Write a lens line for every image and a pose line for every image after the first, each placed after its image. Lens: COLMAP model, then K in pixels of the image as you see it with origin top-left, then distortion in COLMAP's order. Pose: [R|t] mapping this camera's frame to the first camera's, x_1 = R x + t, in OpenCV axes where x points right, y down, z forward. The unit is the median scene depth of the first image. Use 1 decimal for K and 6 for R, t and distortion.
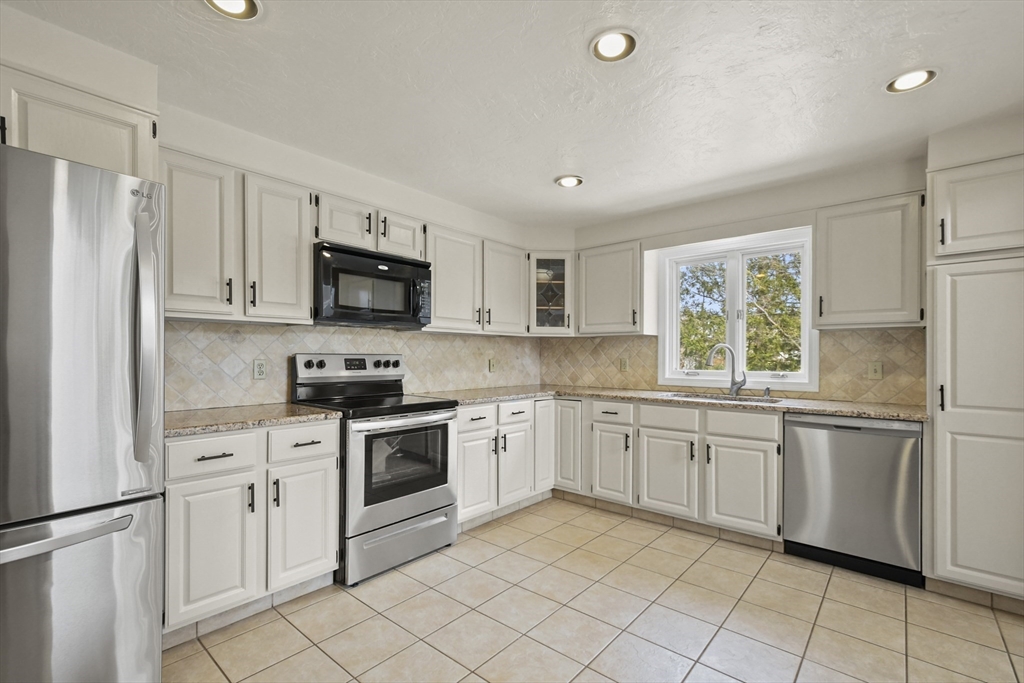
lens RADIAL K [[458.9, 0, 509.6], [0, 458.9, 351.7], [0, 0, 1]] dist [0.015649, -0.000539]
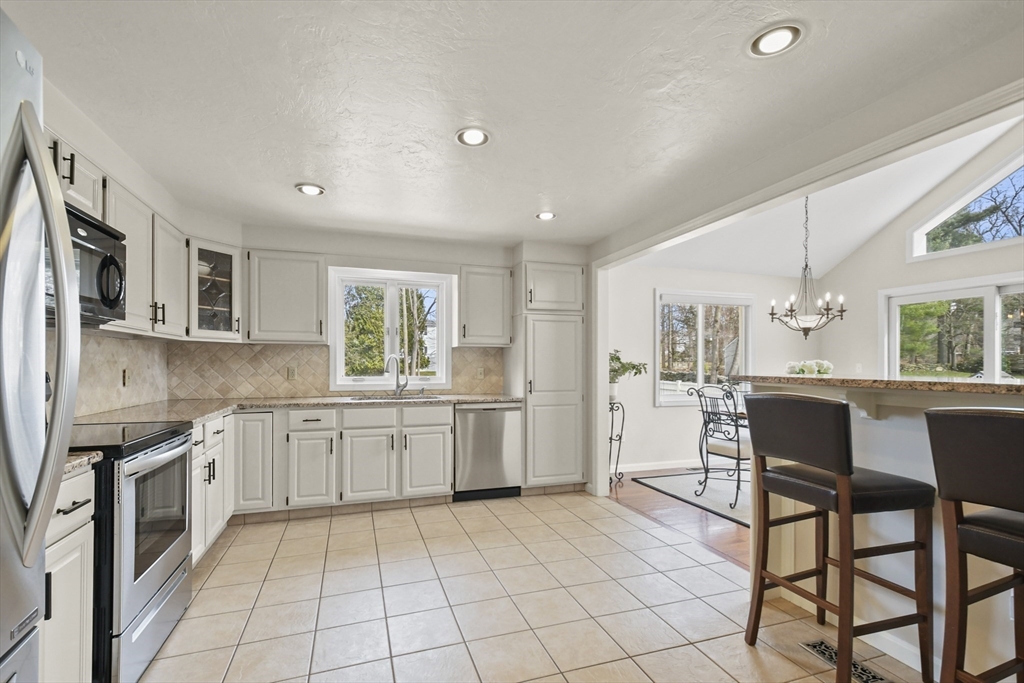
lens RADIAL K [[458.9, 0, 509.6], [0, 458.9, 351.7], [0, 0, 1]] dist [0.015649, -0.000539]
pose [[0.503016, 0.021744, 0.864004, -0.452435], [-0.008658, 0.999760, -0.020120, -0.002489], [-0.864234, 0.002640, 0.503083, 0.105494]]
